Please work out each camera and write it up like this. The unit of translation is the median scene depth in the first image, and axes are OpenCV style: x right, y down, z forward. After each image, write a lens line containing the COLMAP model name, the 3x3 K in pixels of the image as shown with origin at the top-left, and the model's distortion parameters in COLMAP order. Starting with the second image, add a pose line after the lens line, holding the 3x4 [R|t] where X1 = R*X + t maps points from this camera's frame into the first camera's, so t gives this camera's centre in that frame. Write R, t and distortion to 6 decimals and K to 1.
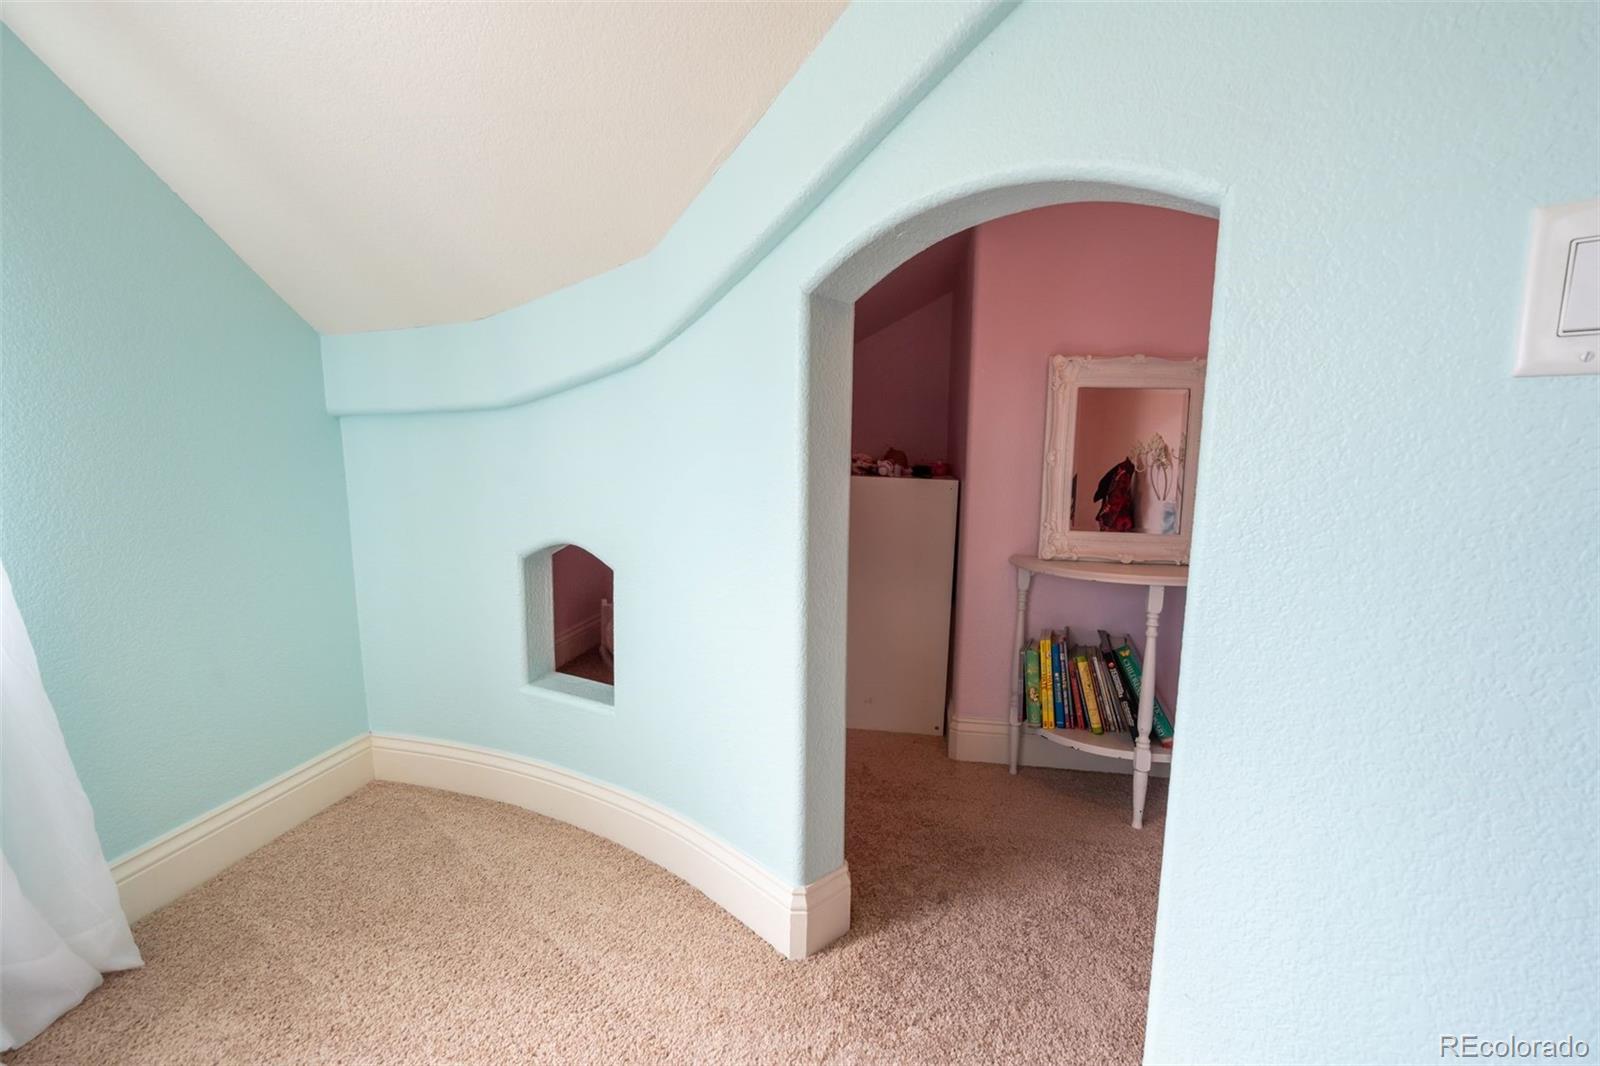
lens RADIAL K [[744.3, 0, 794.6], [0, 744.3, 532.3], [0, 0, 1]] dist [-0.010948, 0.000798]
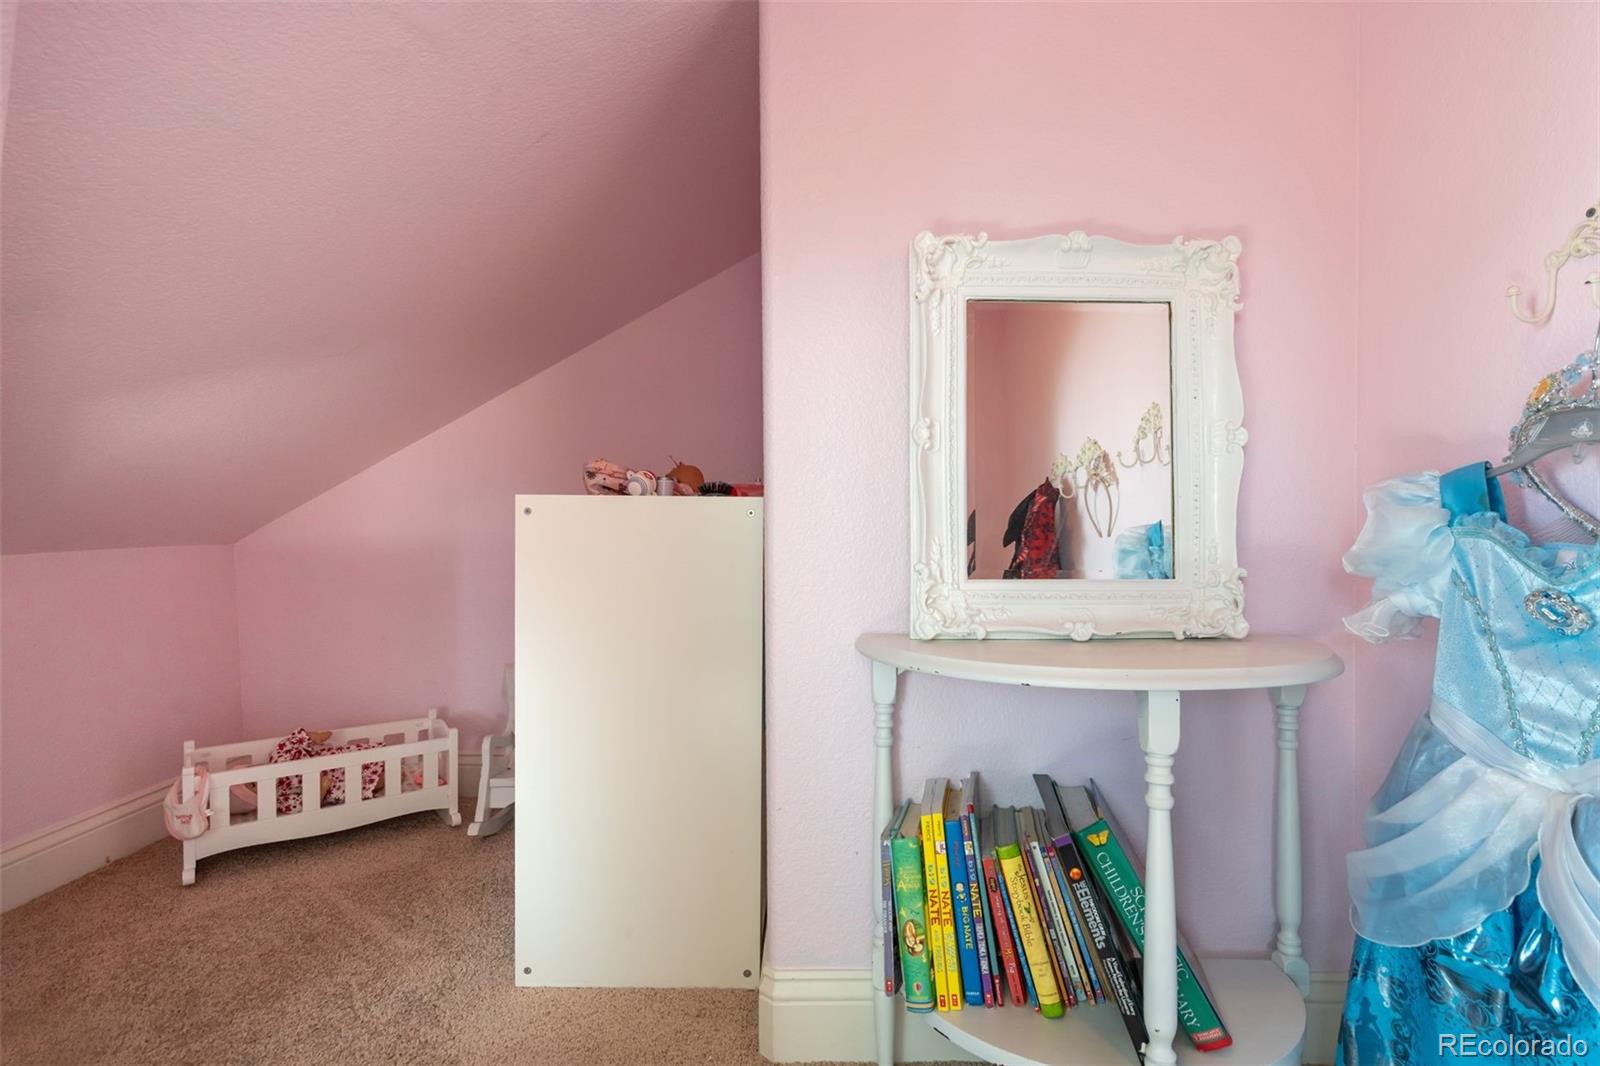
lens RADIAL K [[744.3, 0, 800.9], [0, 744.3, 532.0], [0, 0, 1]] dist [-0.010948, 0.000798]
pose [[0.991447, -0.024061, 0.128276, 0.199274], [0.037905, 0.993579, -0.106600, 0.015234], [-0.124887, 0.110550, 0.985993, 0.527334]]
